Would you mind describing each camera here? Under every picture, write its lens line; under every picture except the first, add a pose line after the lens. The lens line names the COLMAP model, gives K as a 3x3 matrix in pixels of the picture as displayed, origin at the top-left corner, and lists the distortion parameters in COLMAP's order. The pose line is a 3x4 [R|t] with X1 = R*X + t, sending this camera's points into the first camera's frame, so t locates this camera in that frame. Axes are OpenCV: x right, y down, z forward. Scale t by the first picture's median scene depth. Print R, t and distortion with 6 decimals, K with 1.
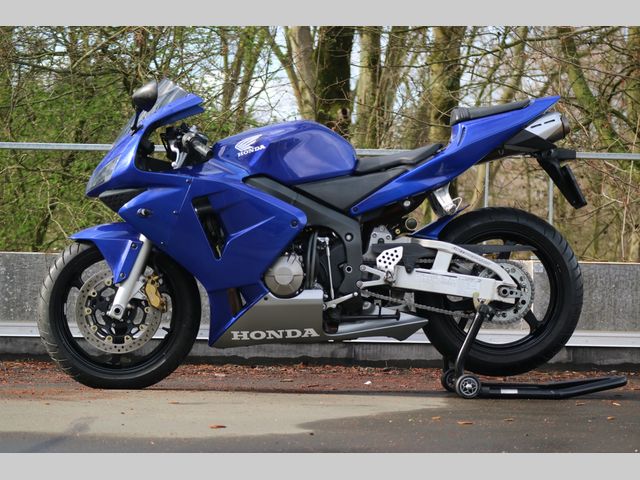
lens RADIAL K [[1975.2, 0, 320.4], [0, 1975.2, 236.5], [0, 0, 1]] dist [0.066683, 0.000000]
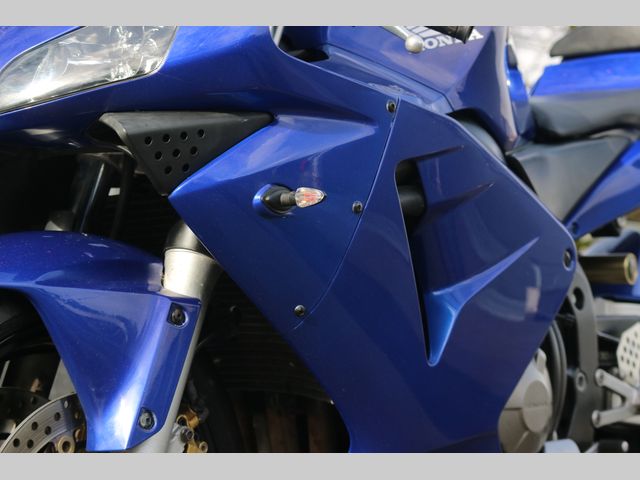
lens RADIAL K [[1584.7, 0, 319.8], [0, 1584.7, 240.1], [0, 0, 1]] dist [-0.093954, 0.000000]
pose [[0.653159, 0.045214, 0.755870, -0.253317], [-0.020738, 0.998909, -0.041832, 0.002929], [-0.756937, 0.011648, 0.653385, 0.833725]]
